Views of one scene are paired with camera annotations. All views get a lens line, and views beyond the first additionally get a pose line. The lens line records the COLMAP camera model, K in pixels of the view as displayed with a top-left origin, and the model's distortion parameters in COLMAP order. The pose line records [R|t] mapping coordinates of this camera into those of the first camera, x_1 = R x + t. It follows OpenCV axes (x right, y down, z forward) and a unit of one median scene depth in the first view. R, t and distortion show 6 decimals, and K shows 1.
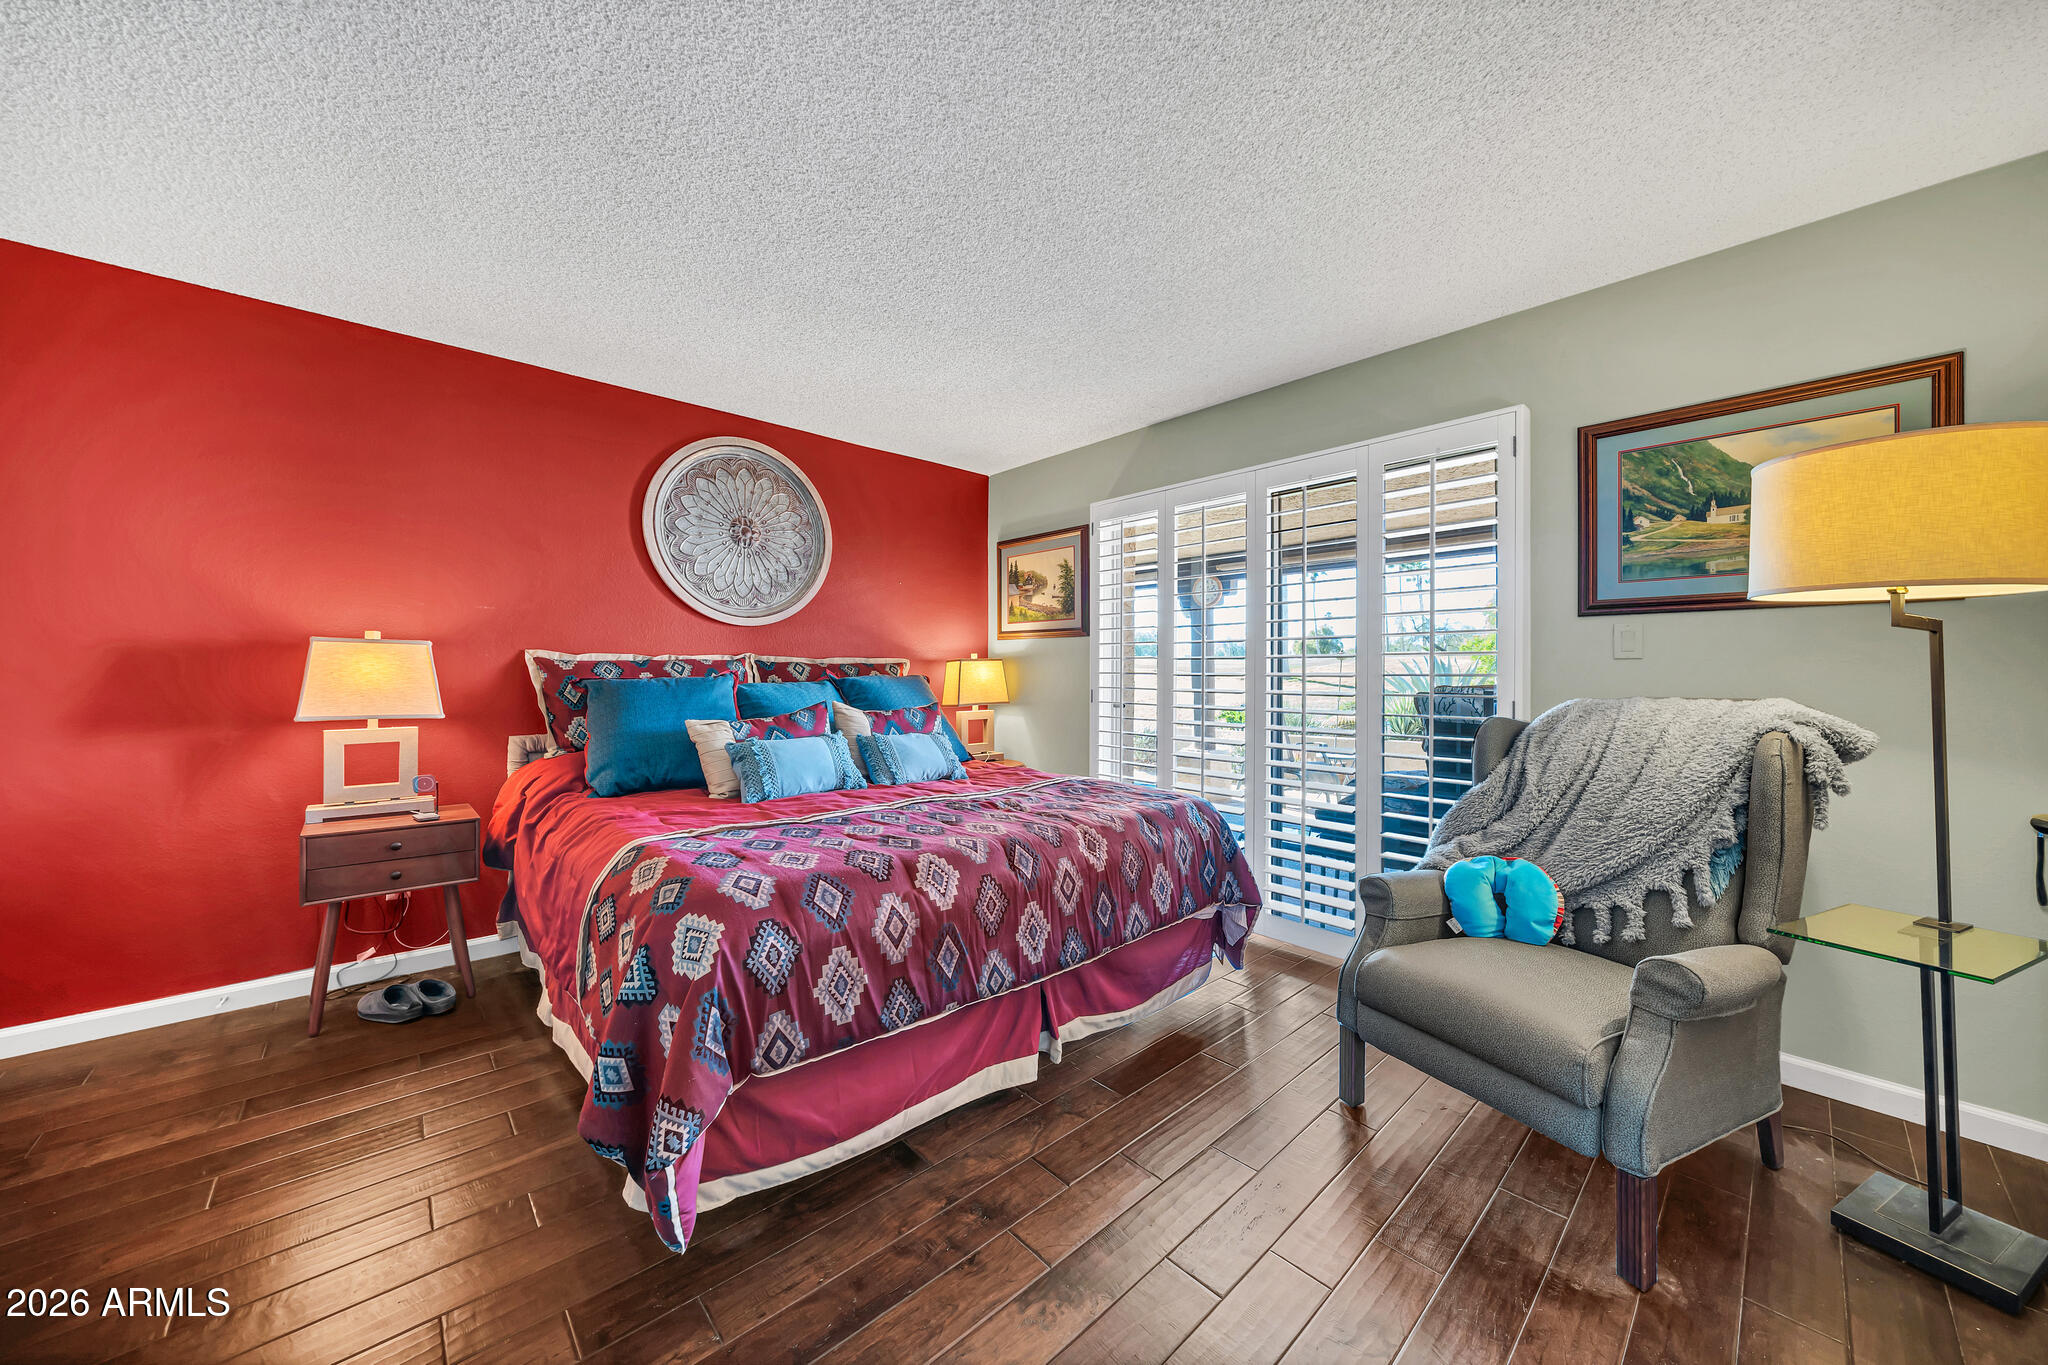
lens RADIAL K [[713.5, 0, 1005.8], [0, 713.5, 672.3], [0, 0, 1]] dist [-0.008107, 0.000407]
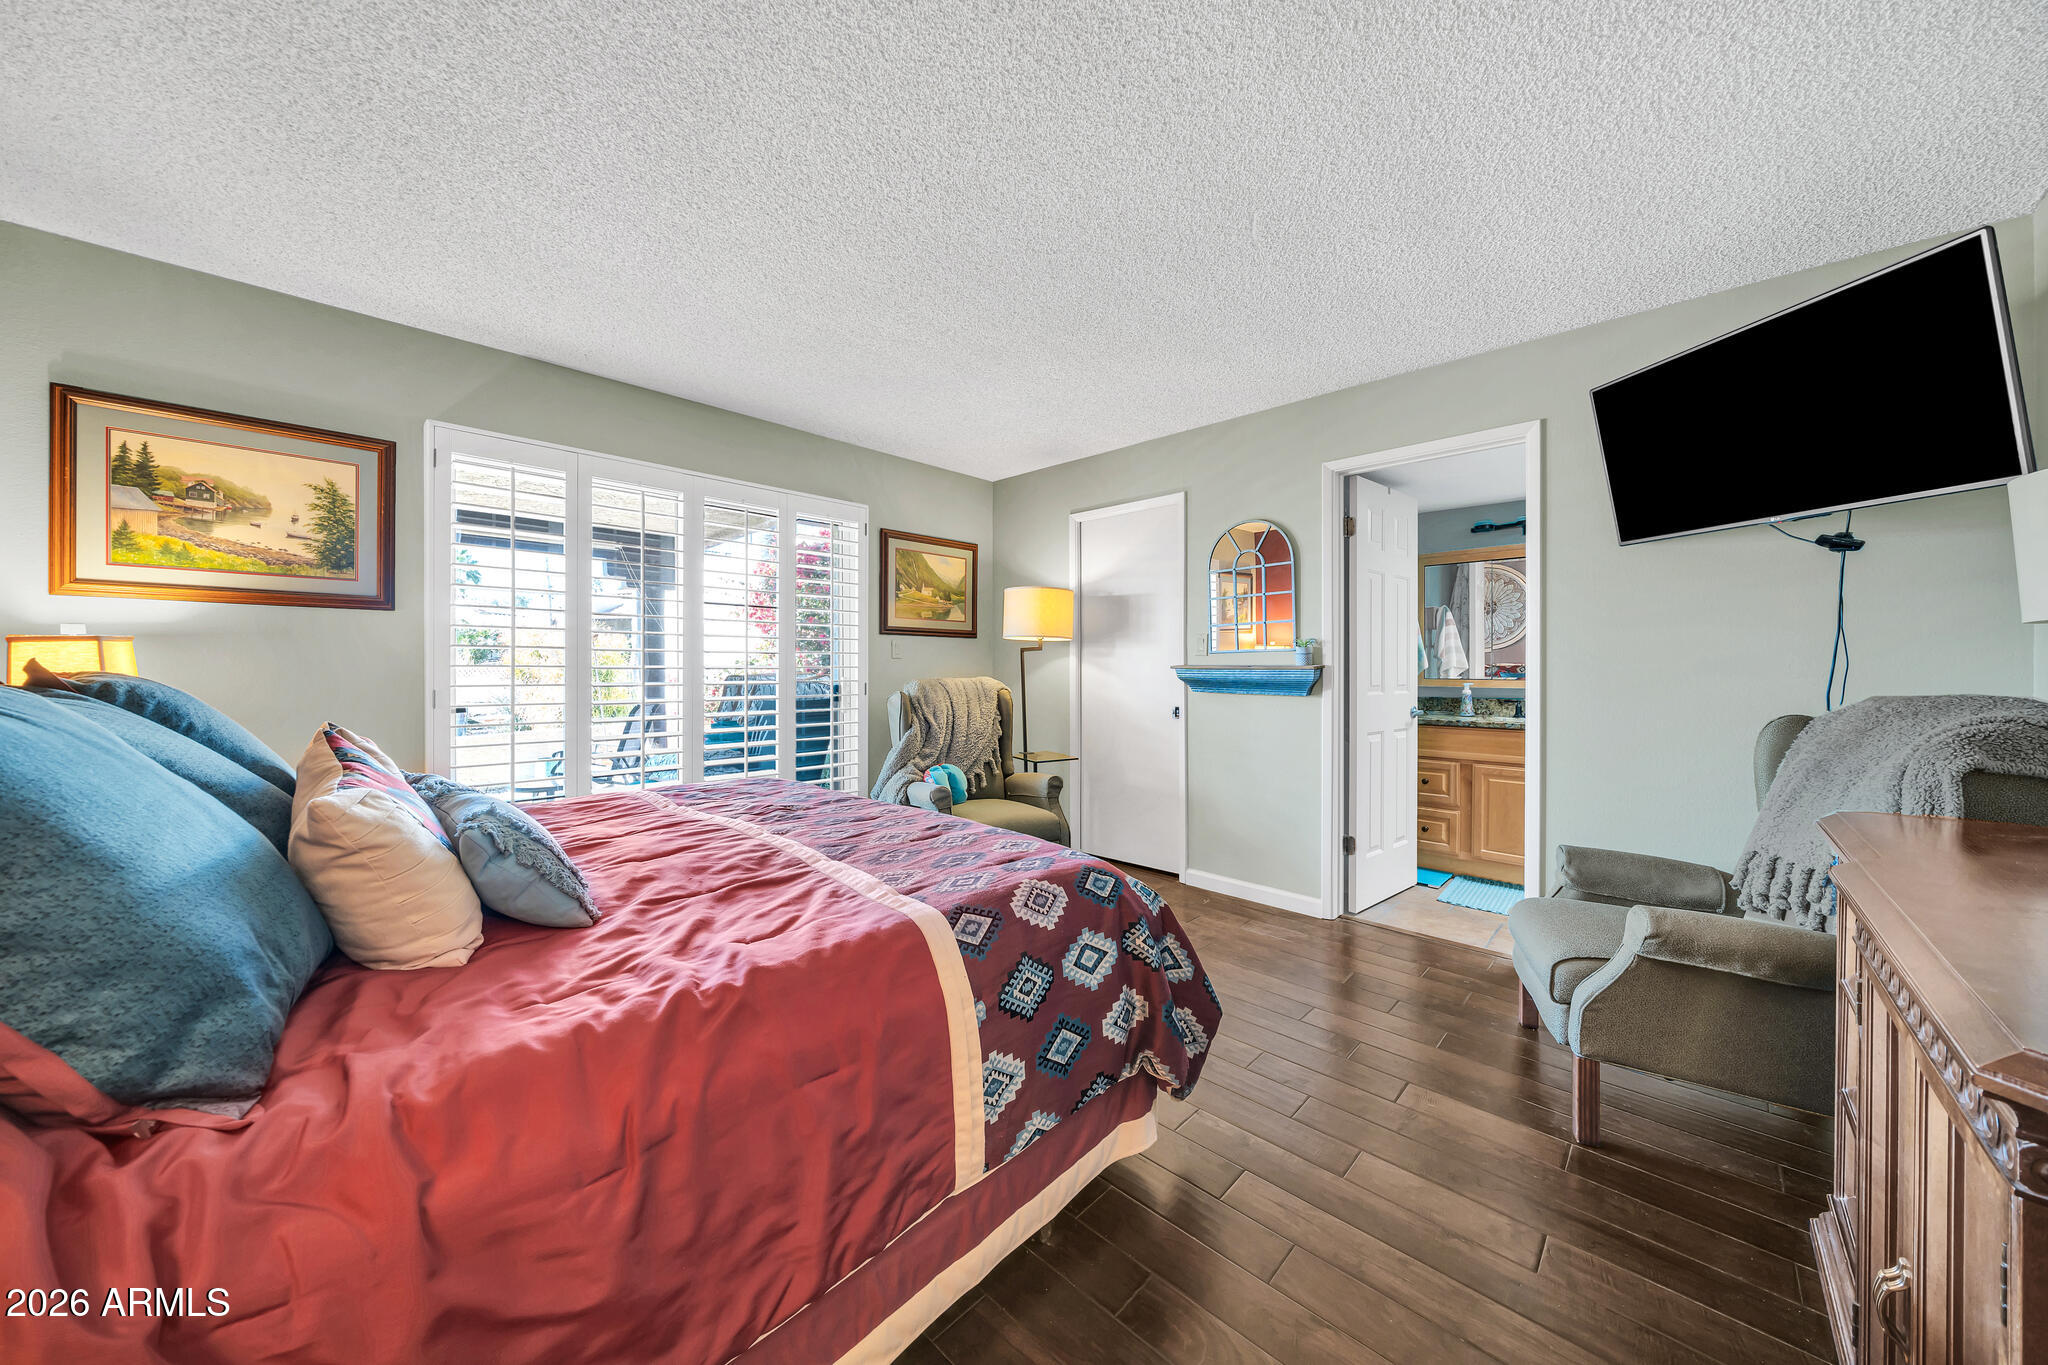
lens RADIAL K [[713.5, 0, 1005.8], [0, 713.5, 672.3], [0, 0, 1]] dist [-0.008107, 0.000407]
pose [[-0.062861, -0.026880, 0.997660, -0.957835], [-0.020380, 0.999463, 0.025644, -0.032767], [-0.997814, -0.018720, -0.063375, 0.749409]]
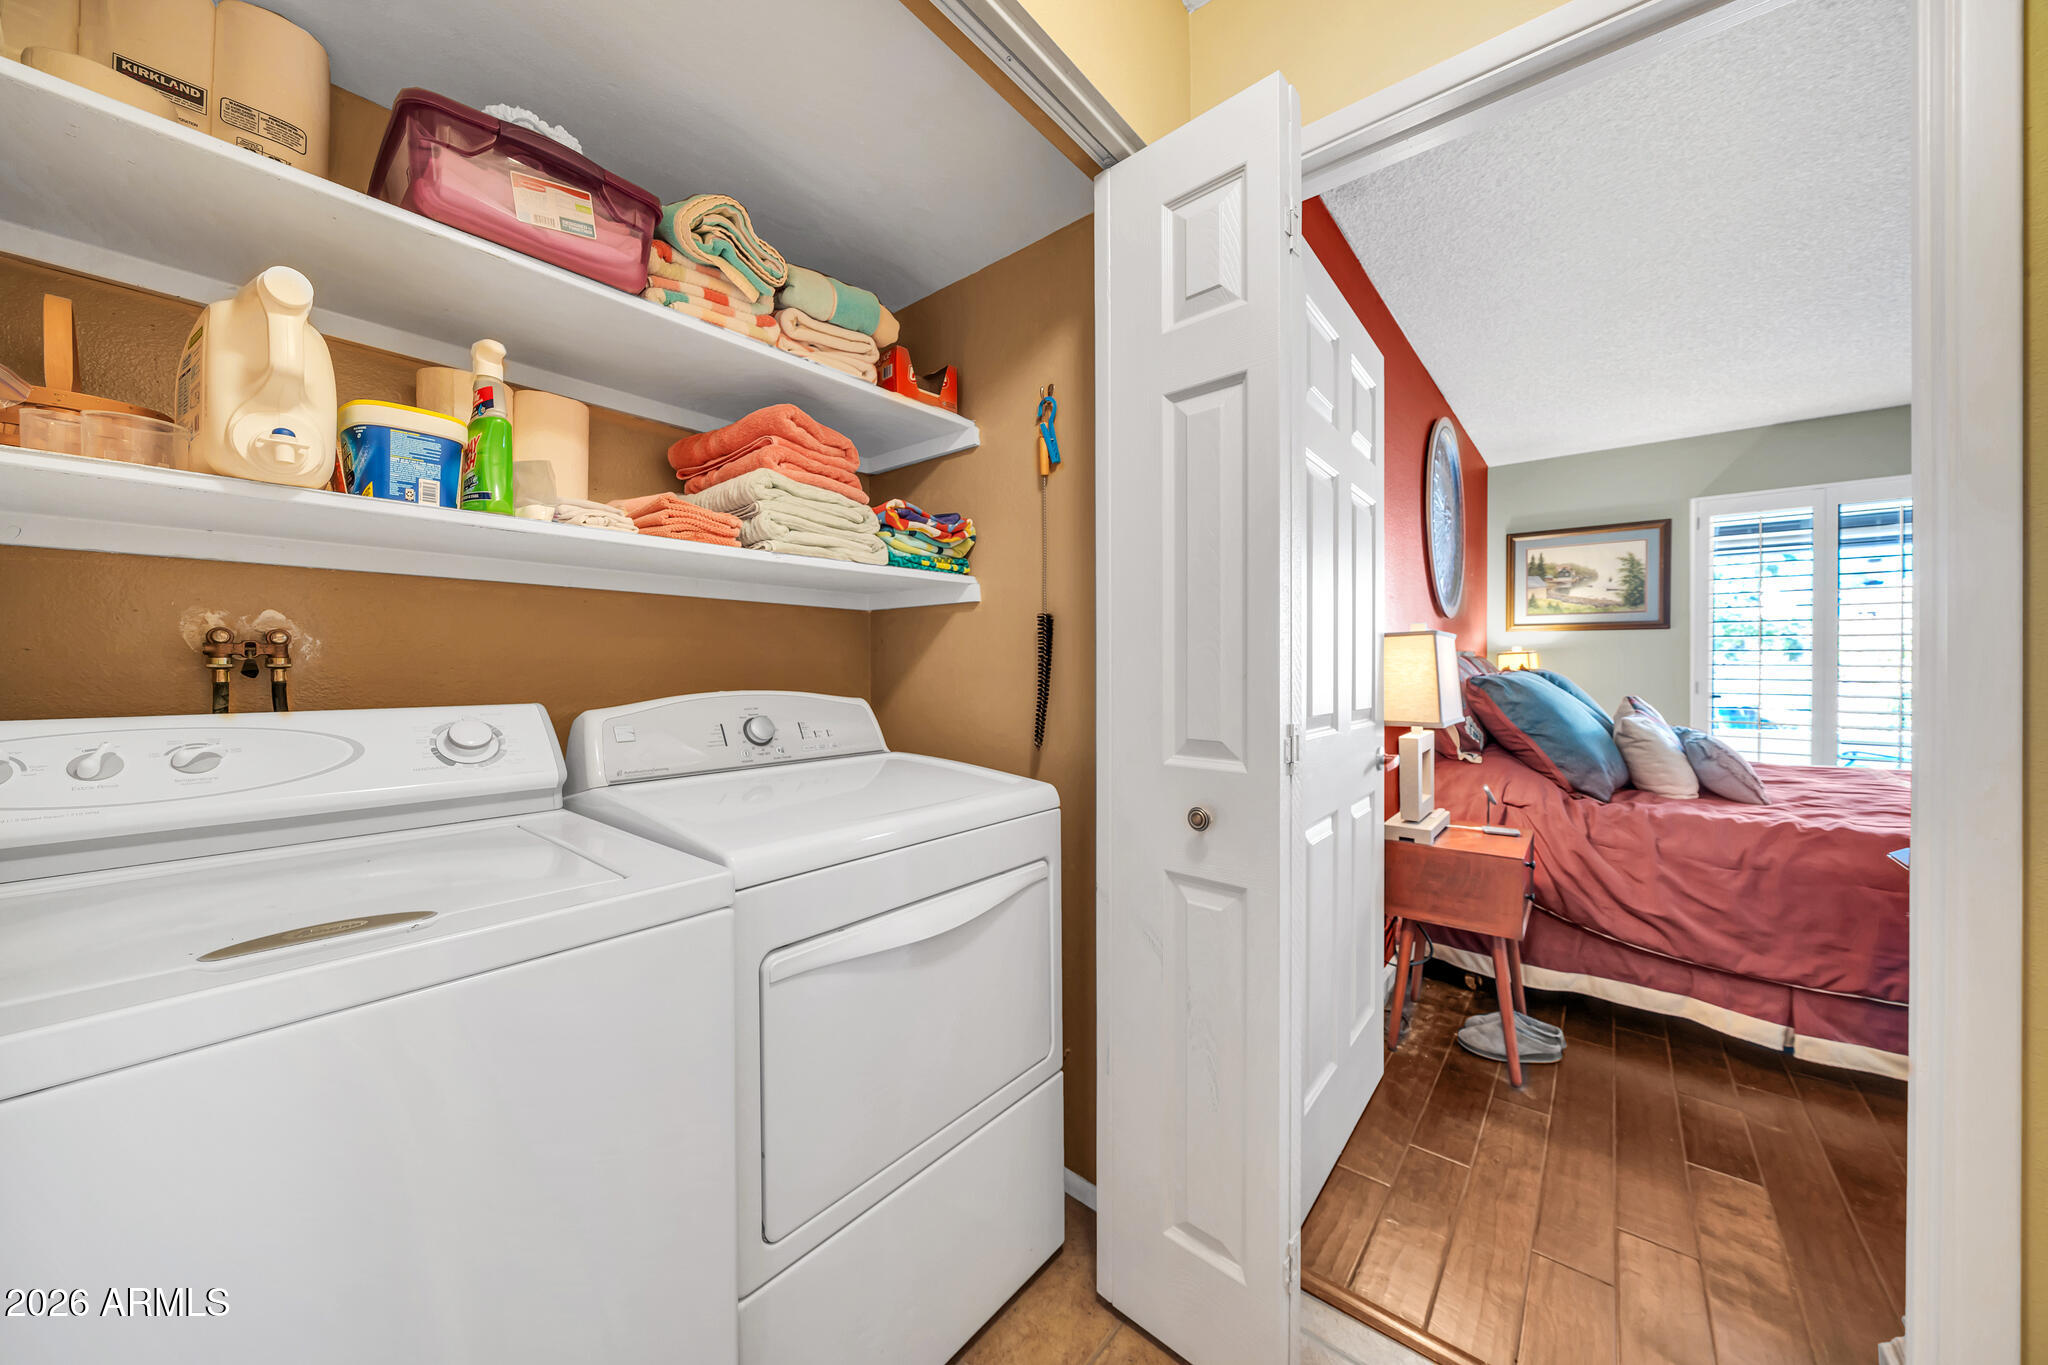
lens RADIAL K [[713.5, 0, 1005.8], [0, 713.5, 672.3], [0, 0, 1]] dist [-0.008107, 0.000407]
pose [[0.988275, -0.030531, 0.149599, -1.626564], [0.025934, 0.999133, 0.032580, -0.071393], [-0.150464, -0.028318, 0.988210, 0.188208]]
